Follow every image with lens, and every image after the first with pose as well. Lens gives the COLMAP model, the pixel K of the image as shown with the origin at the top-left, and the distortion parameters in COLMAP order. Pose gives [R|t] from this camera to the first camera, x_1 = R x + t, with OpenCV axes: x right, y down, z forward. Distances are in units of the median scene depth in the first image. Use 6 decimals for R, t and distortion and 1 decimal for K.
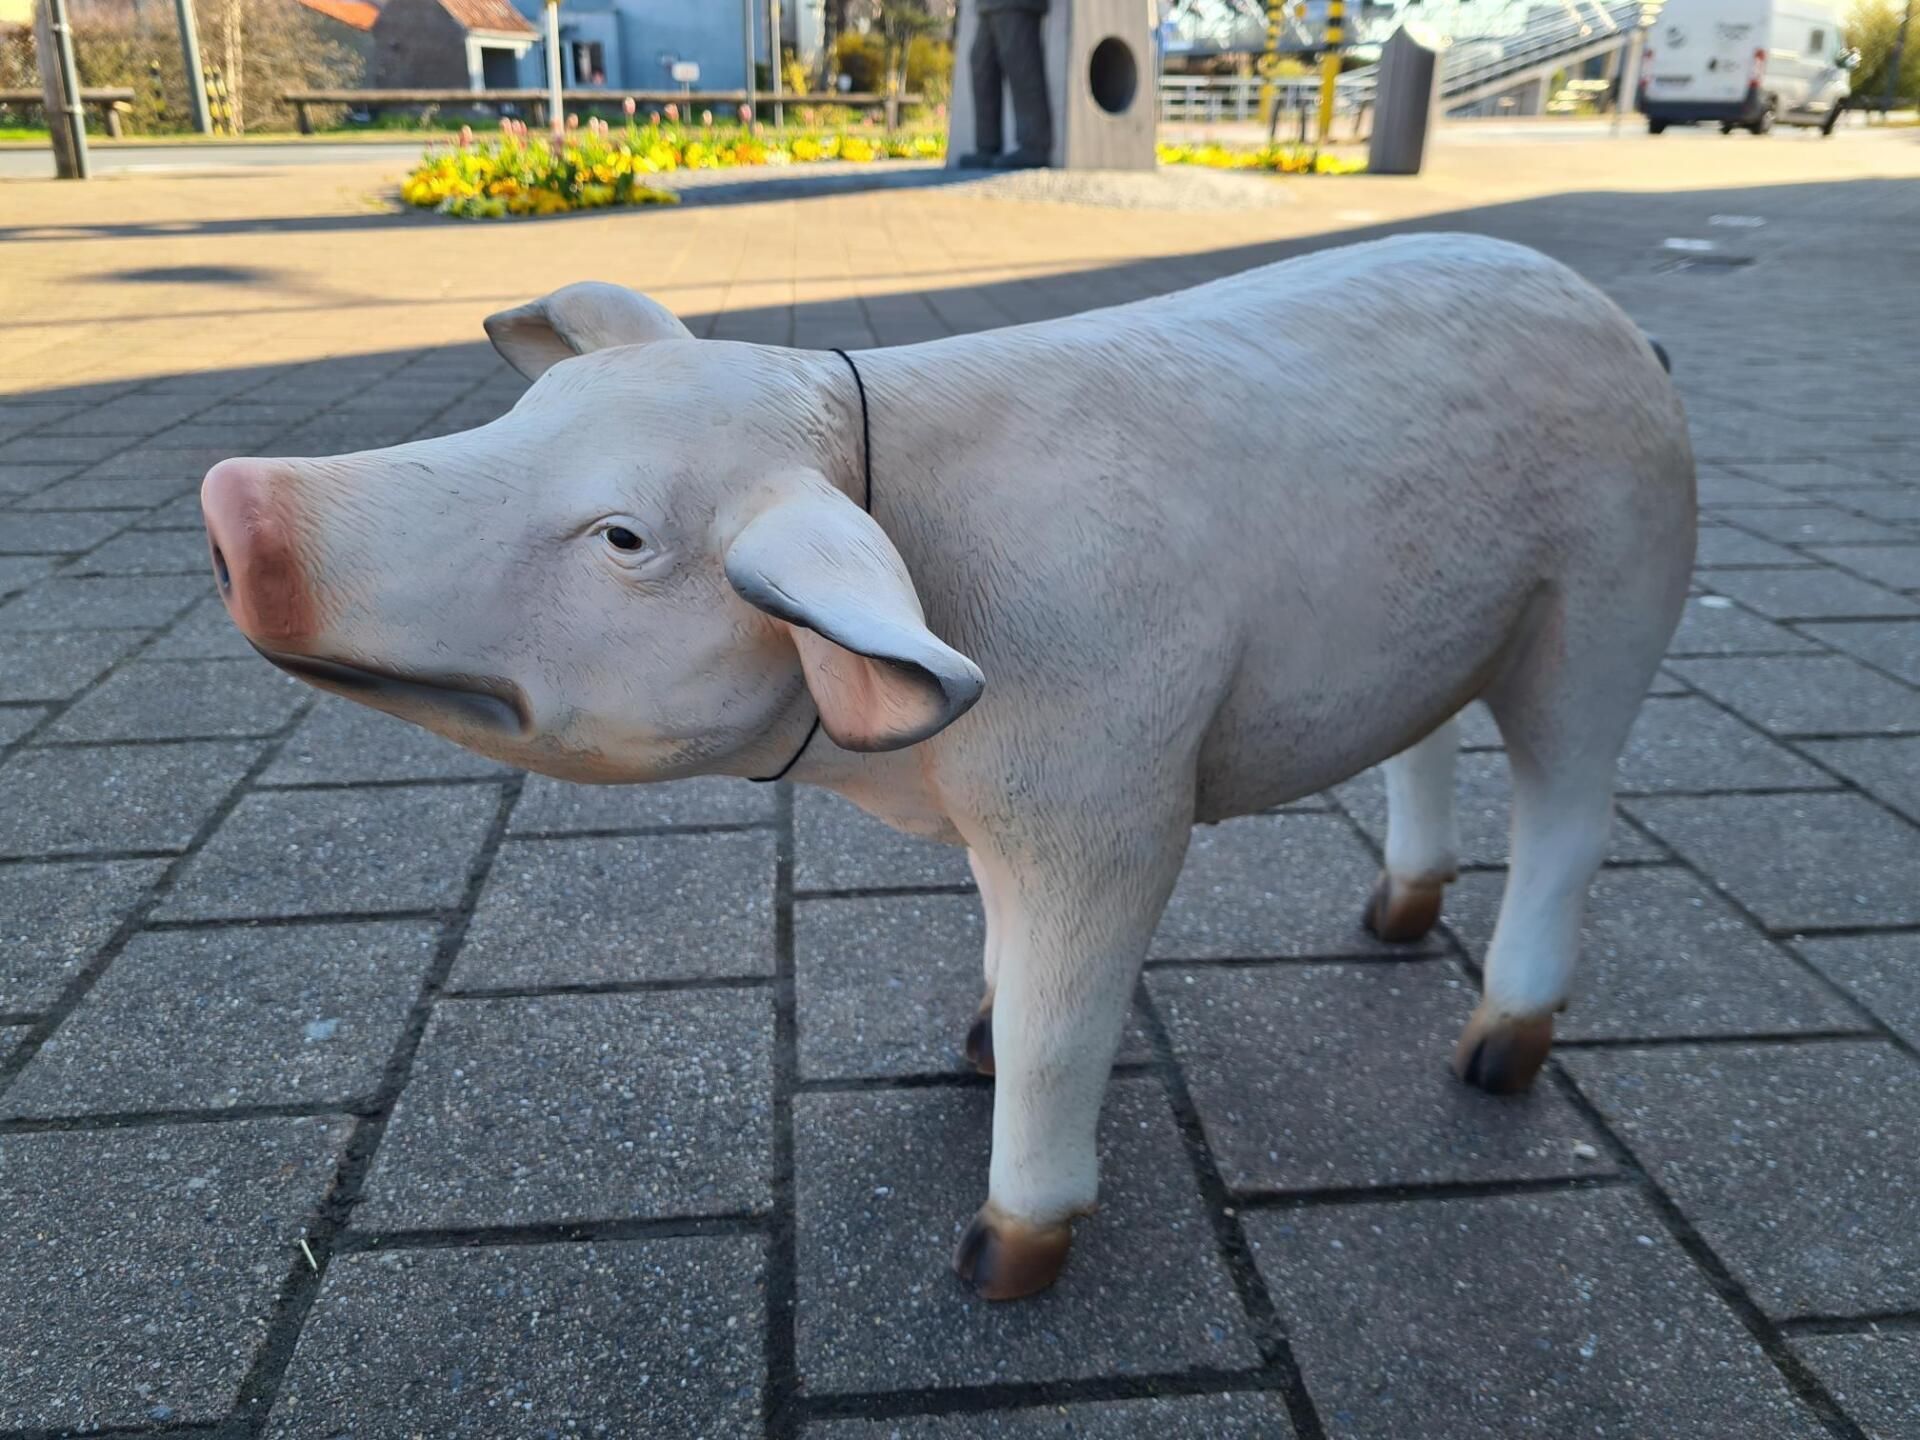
lens RADIAL K [[1548.2, 0, 931.0], [0, 1548.2, 697.3], [0, 0, 1]] dist [0.059022, -0.071290]
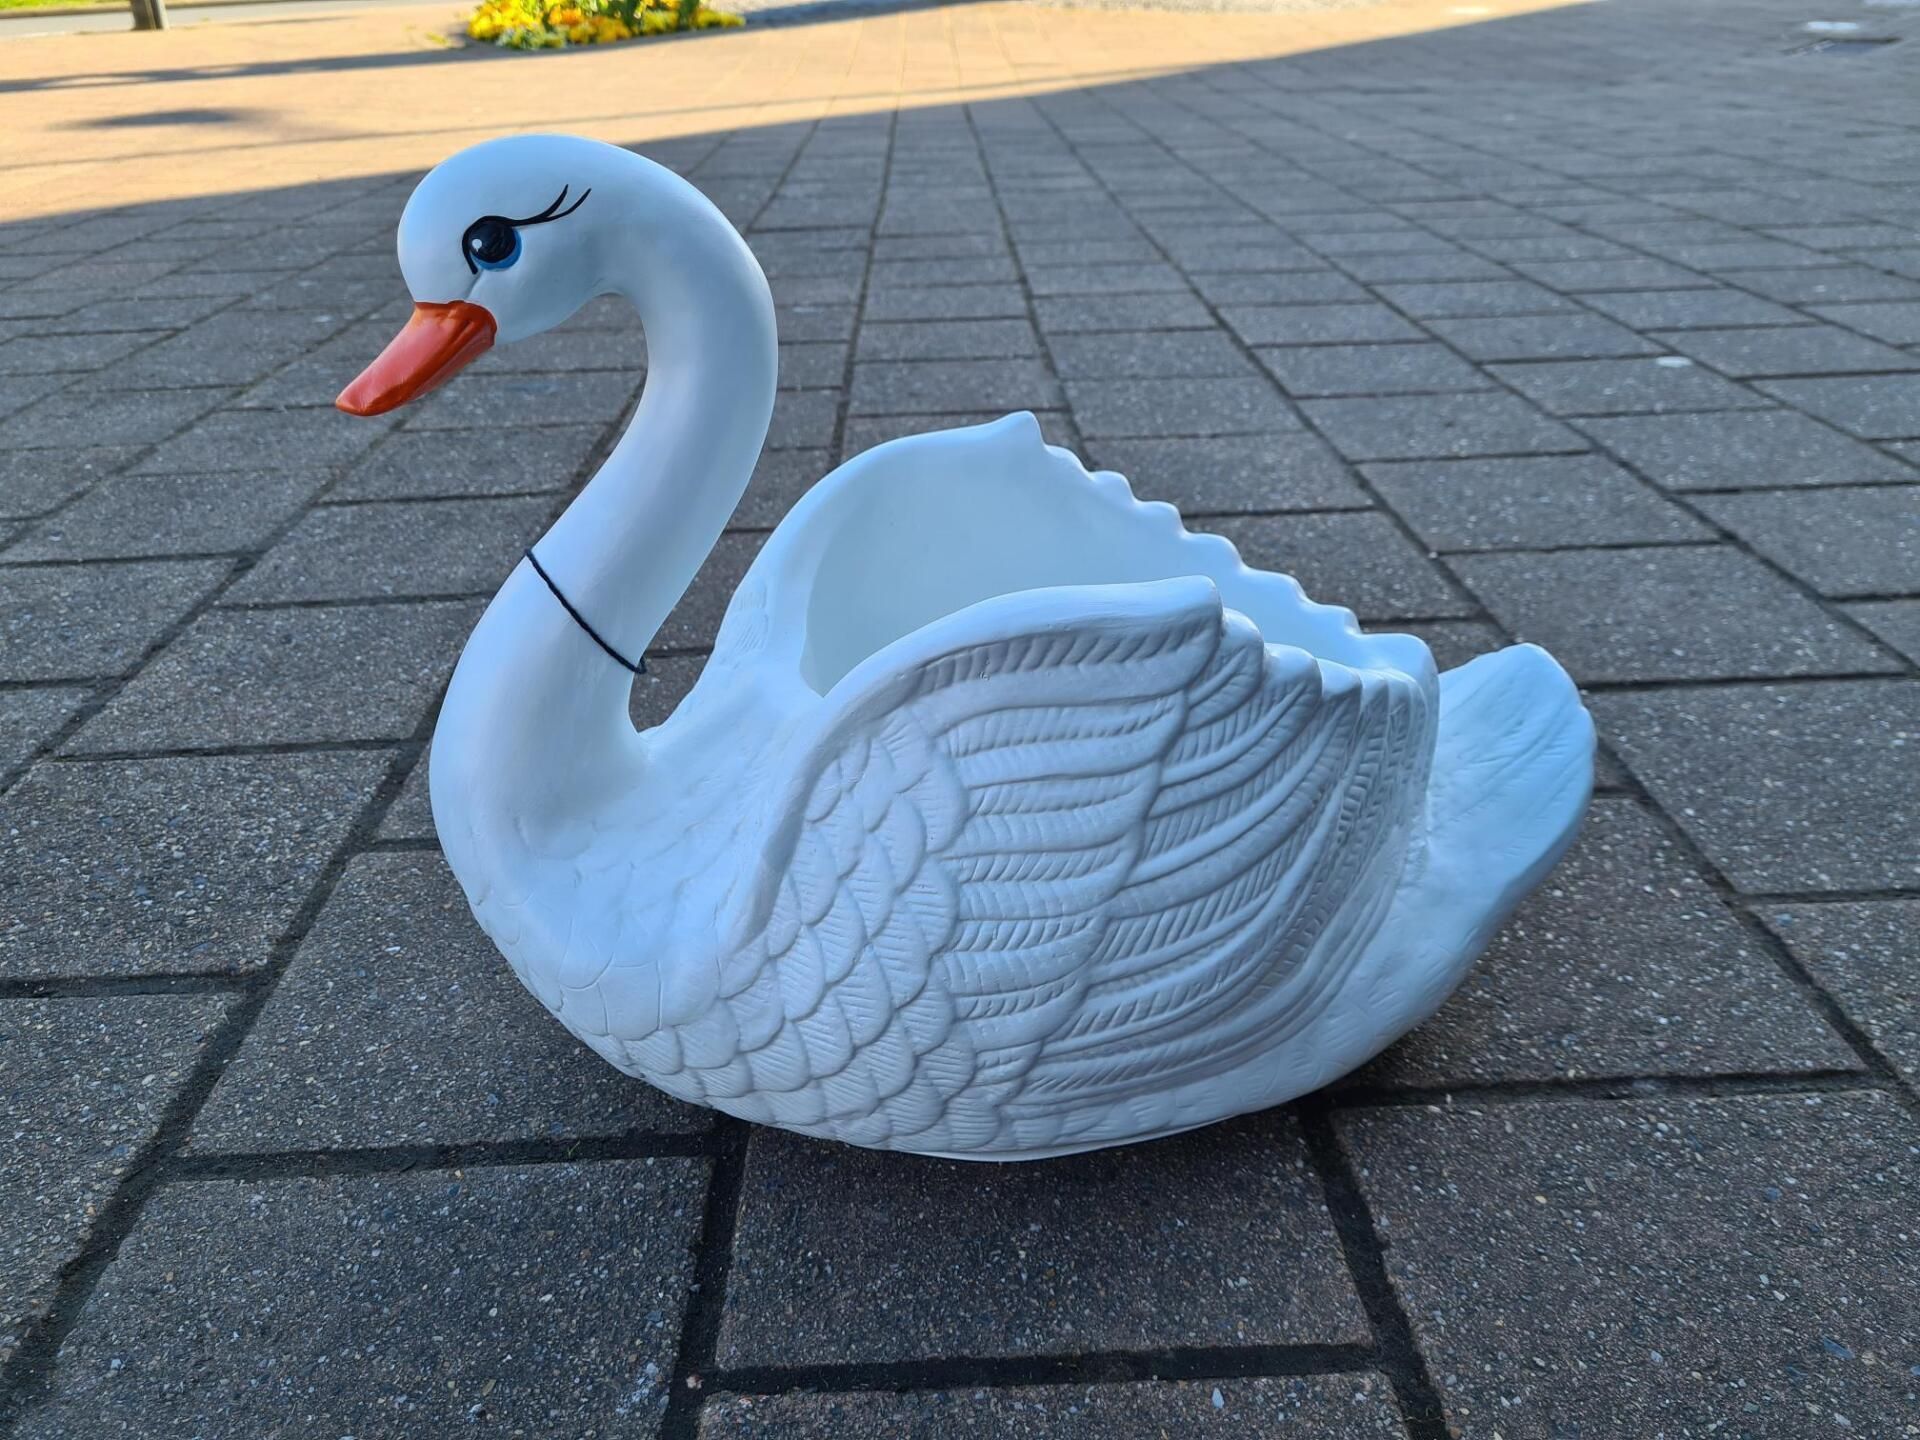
lens RADIAL K [[1548.2, 0, 931.0], [0, 1548.2, 697.3], [0, 0, 1]] dist [0.059022, -0.071290]
pose [[0.996739, -0.007444, -0.080355, 0.128364], [0.014971, 0.995508, 0.093485, 0.034071], [0.079298, -0.094383, 0.992373, 0.053745]]
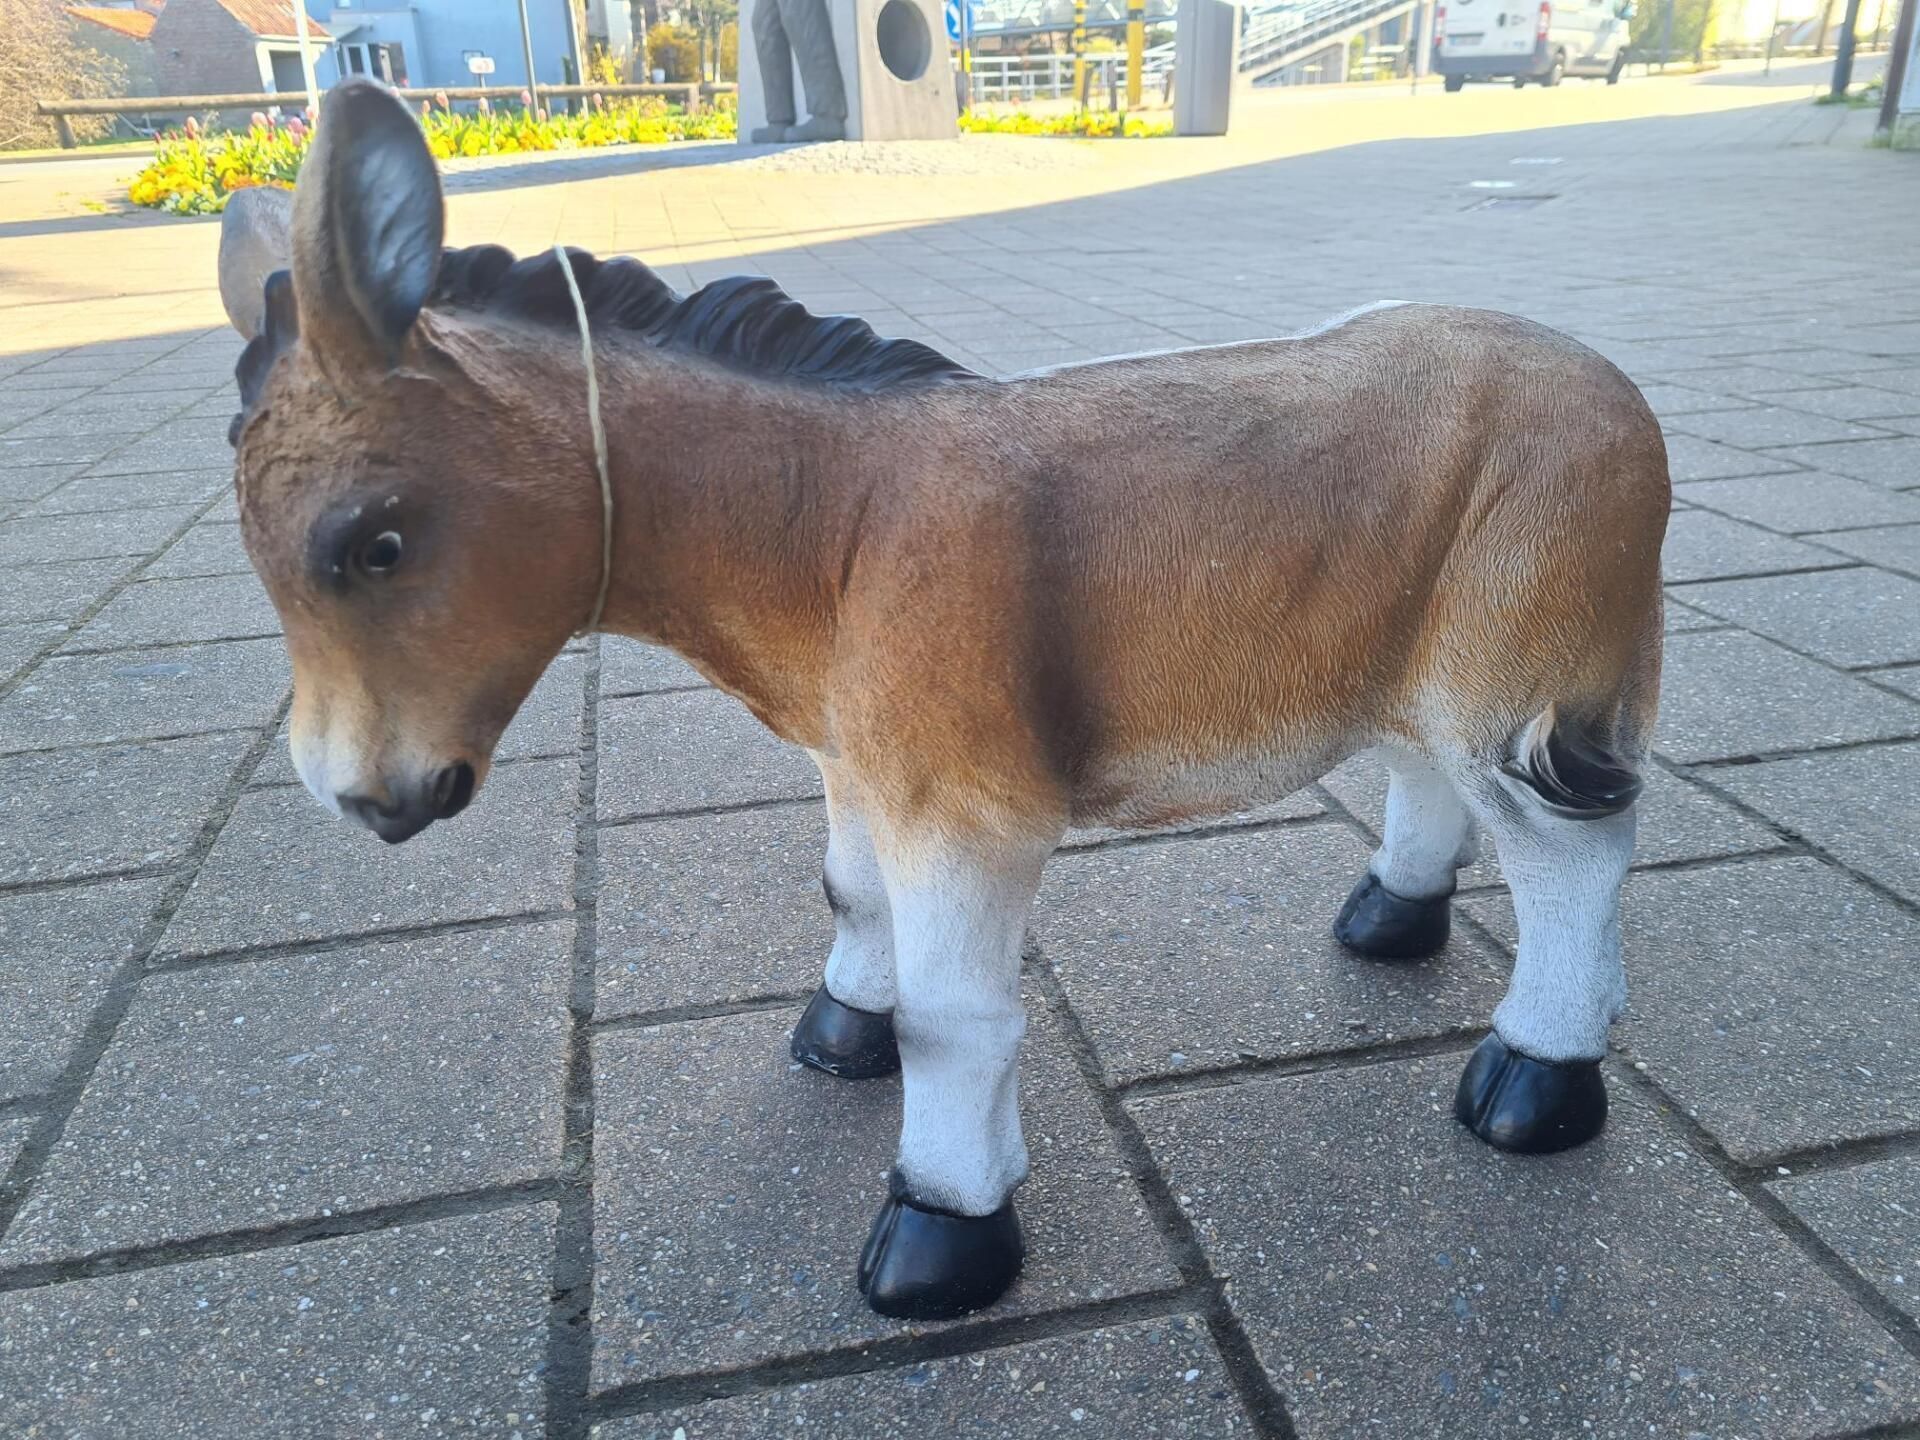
lens RADIAL K [[1543.2, 0, 950.1], [0, 1543.2, 711.6], [0, 0, 1]] dist [0.073835, -0.083209]
pose [[0.991998, -0.080499, 0.097259, 0.101732], [0.078867, 0.996674, 0.020520, -0.025042], [-0.098587, -0.012686, 0.995048, 0.224673]]
